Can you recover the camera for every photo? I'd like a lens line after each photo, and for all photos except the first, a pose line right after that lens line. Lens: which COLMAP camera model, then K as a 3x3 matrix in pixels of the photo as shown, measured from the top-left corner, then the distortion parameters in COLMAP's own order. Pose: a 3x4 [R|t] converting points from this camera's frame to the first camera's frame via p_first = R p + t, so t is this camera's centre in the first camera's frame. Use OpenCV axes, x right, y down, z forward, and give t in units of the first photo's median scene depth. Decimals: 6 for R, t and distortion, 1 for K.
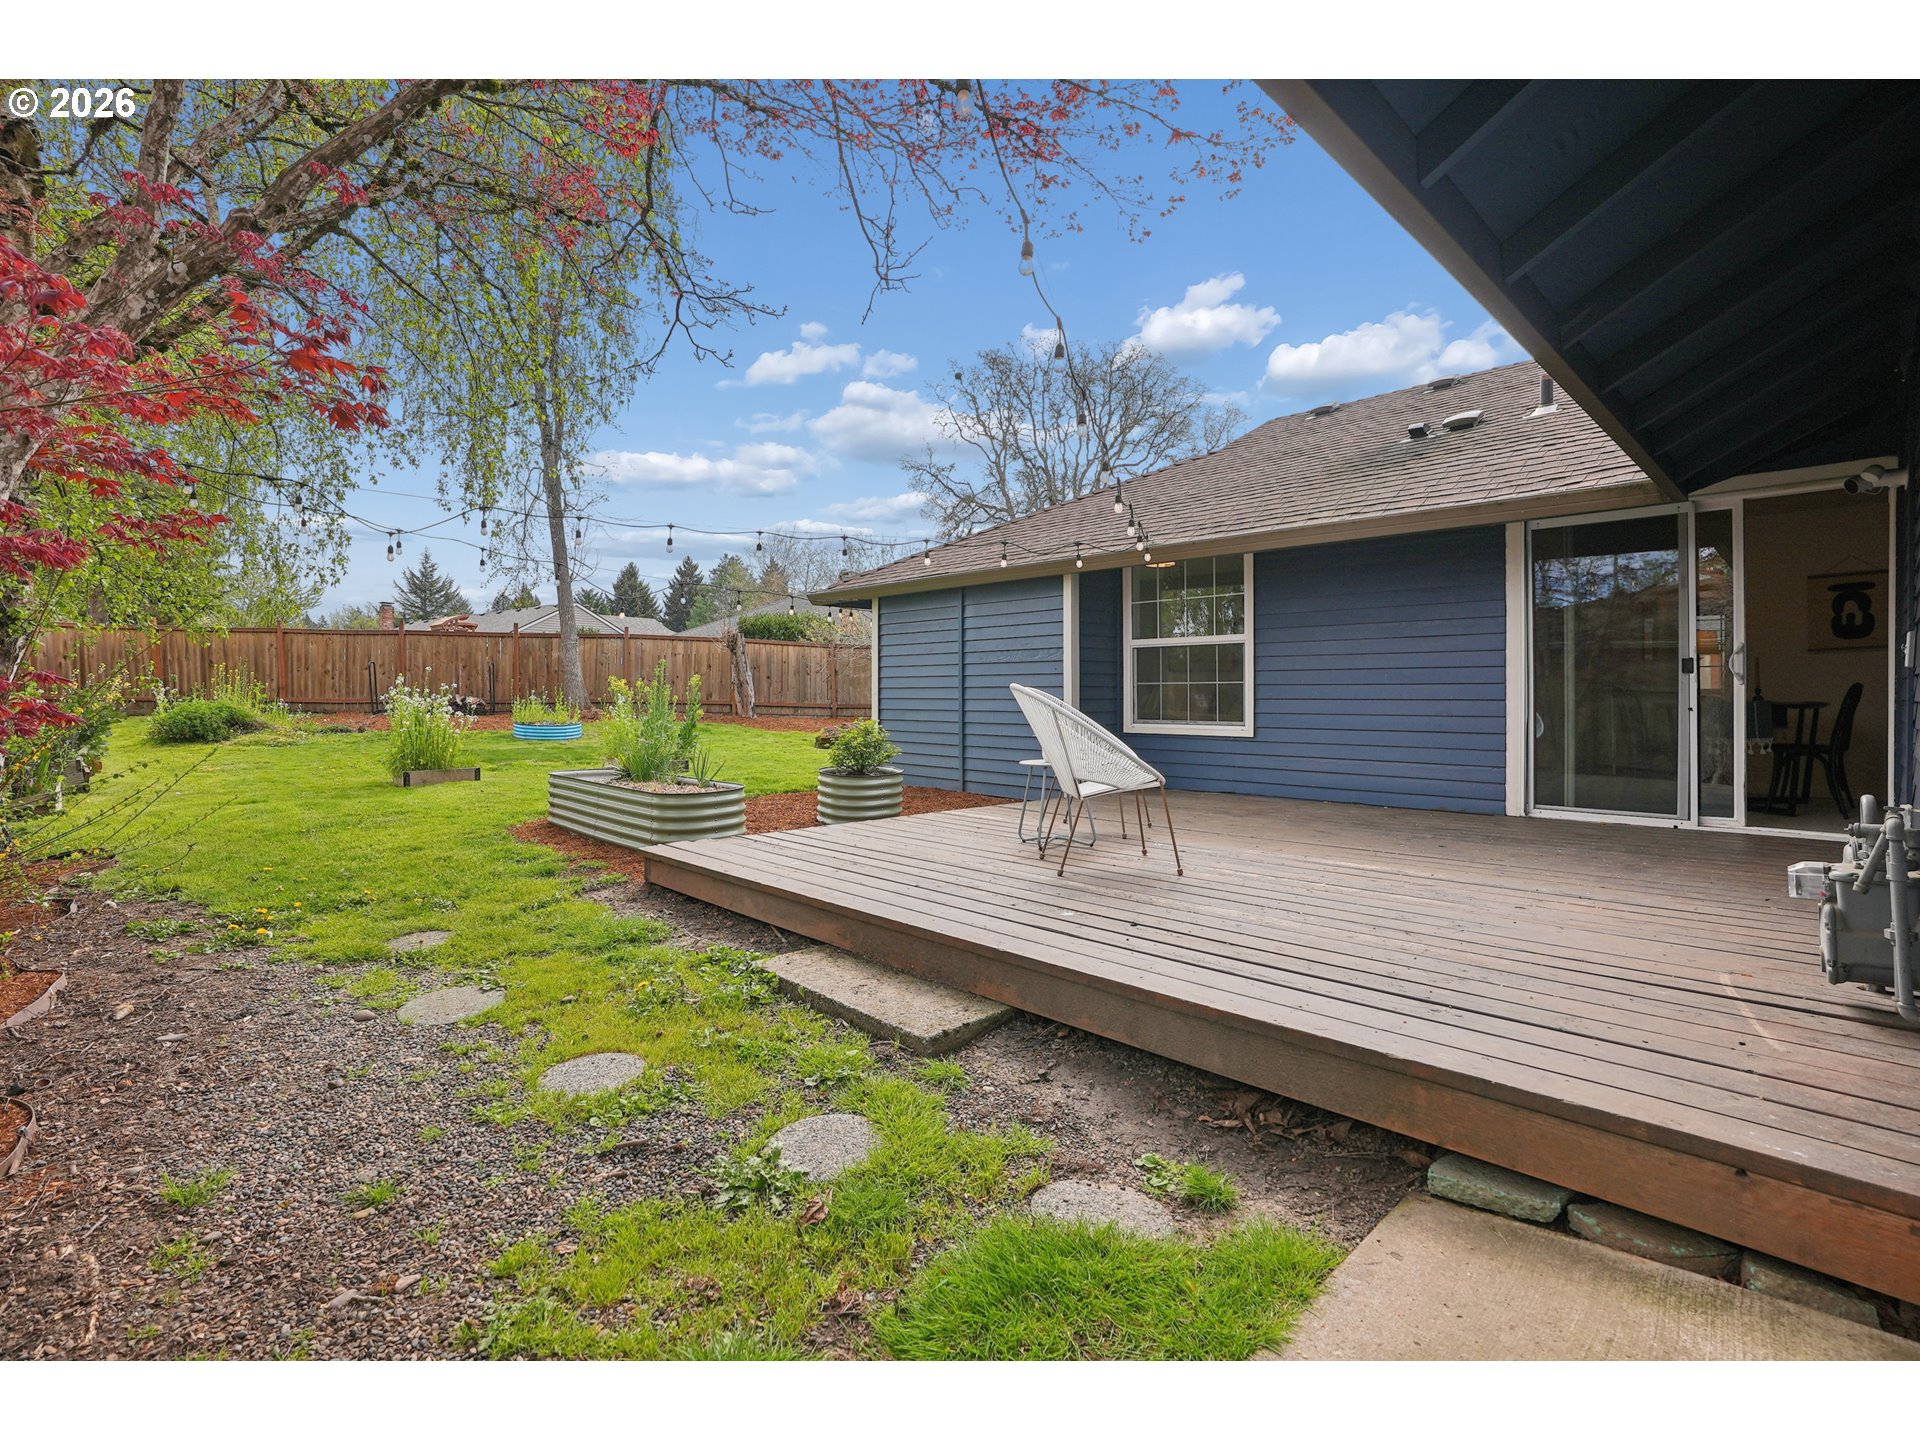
lens RADIAL K [[886.7, 0, 960.0], [0, 886.7, 720.0], [0, 0, 1]] dist [-0.003087, -0.000184]
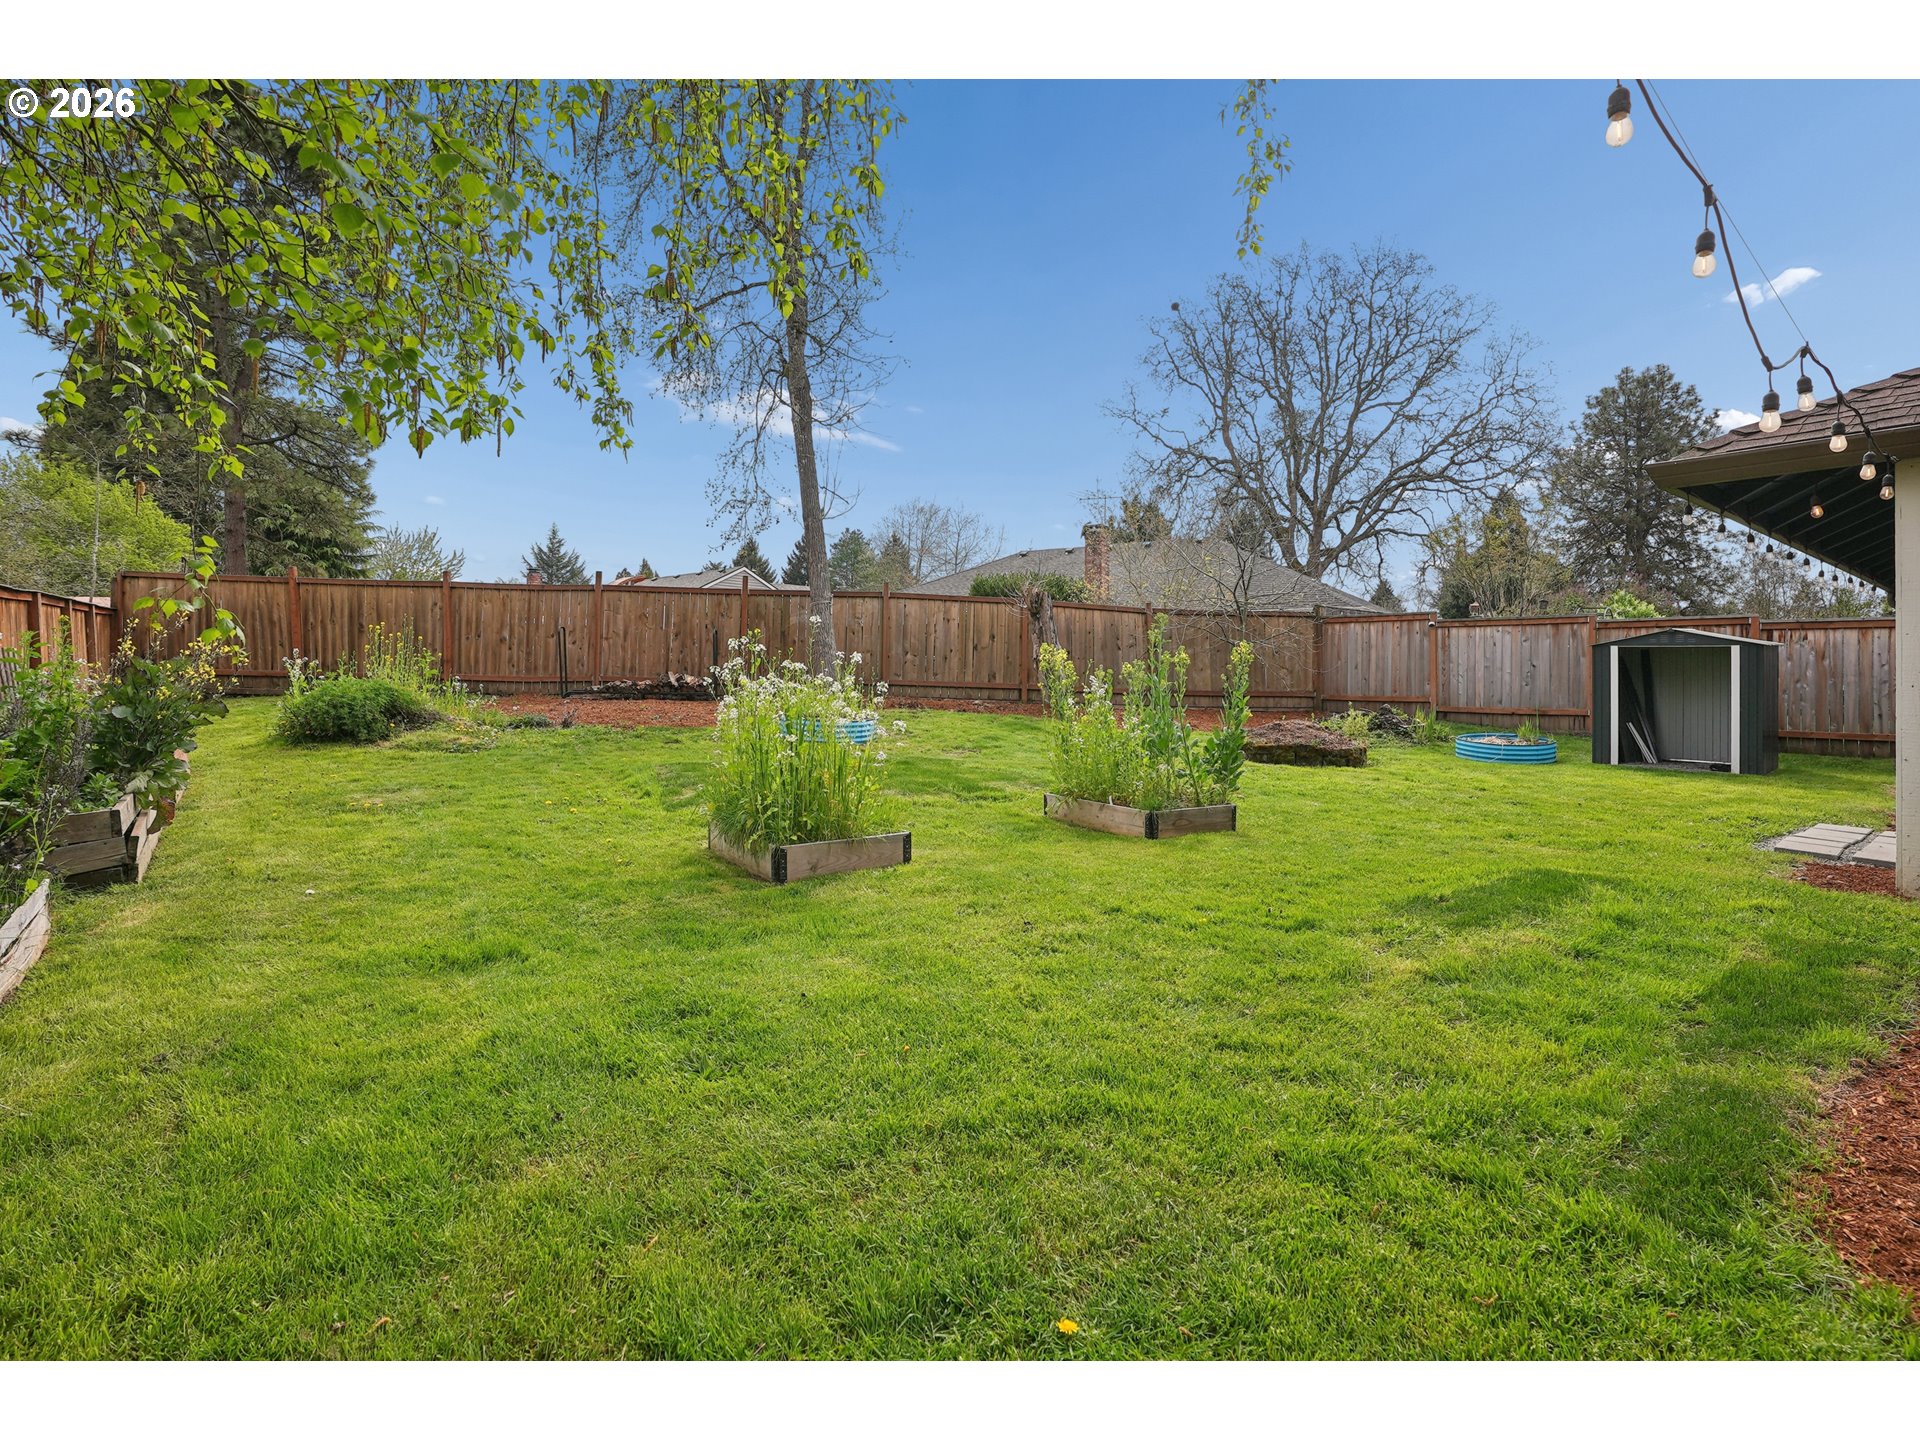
lens RADIAL K [[889.0, 0, 975.3], [0, 889.0, 679.5], [0, 0, 1]] dist [-0.022322, 0.000089]
pose [[0.996359, 0.011055, -0.084541, -0.259350], [-0.012970, 0.999671, -0.022134, -0.009753], [0.084268, 0.023150, 0.996174, 0.296073]]
